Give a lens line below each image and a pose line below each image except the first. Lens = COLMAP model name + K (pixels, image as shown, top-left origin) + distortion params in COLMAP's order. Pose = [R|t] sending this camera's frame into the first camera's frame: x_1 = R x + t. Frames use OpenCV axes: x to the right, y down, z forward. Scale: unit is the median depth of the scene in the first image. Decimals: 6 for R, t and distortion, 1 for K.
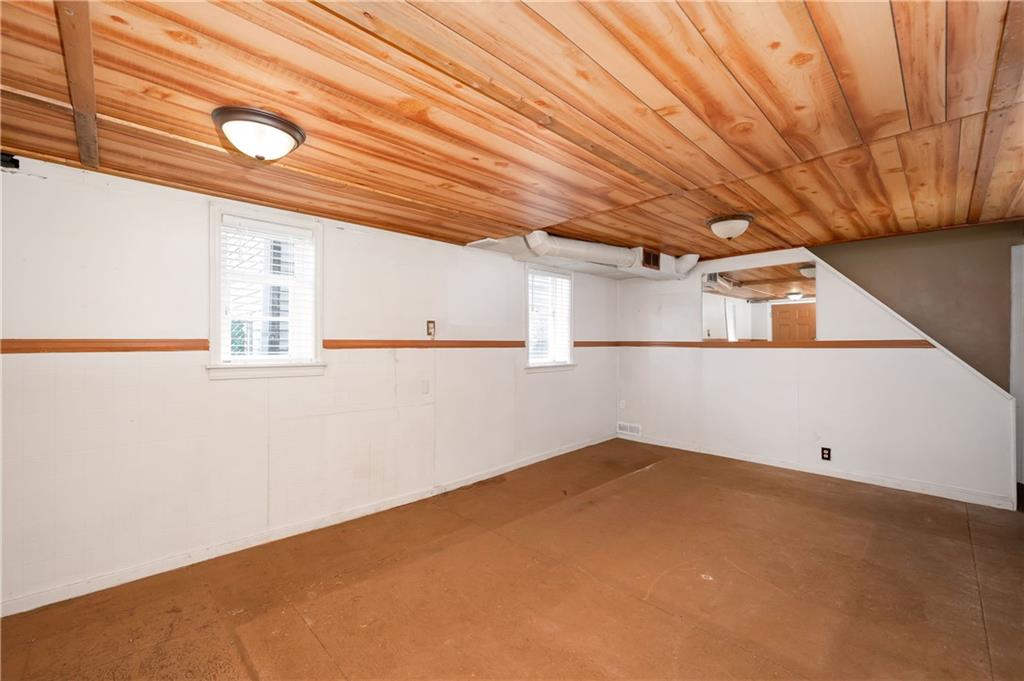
lens RADIAL K [[415.3, 0, 511.5], [0, 415.3, 344.6], [0, 0, 1]] dist [0.001306, 0.000117]
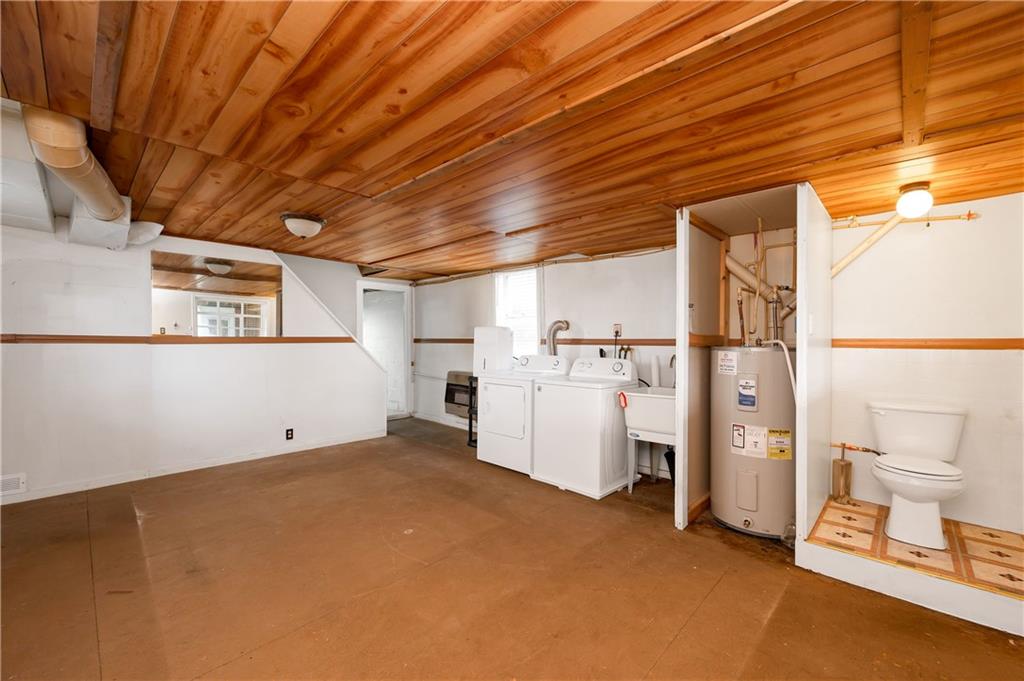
lens RADIAL K [[415.3, 0, 511.5], [0, 415.3, 344.6], [0, 0, 1]] dist [0.001306, 0.000117]
pose [[-0.043923, -0.007567, 0.999006, -0.905437], [-0.003923, 0.999965, 0.007402, 0.000670], [-0.999027, -0.003594, -0.043951, 0.899395]]
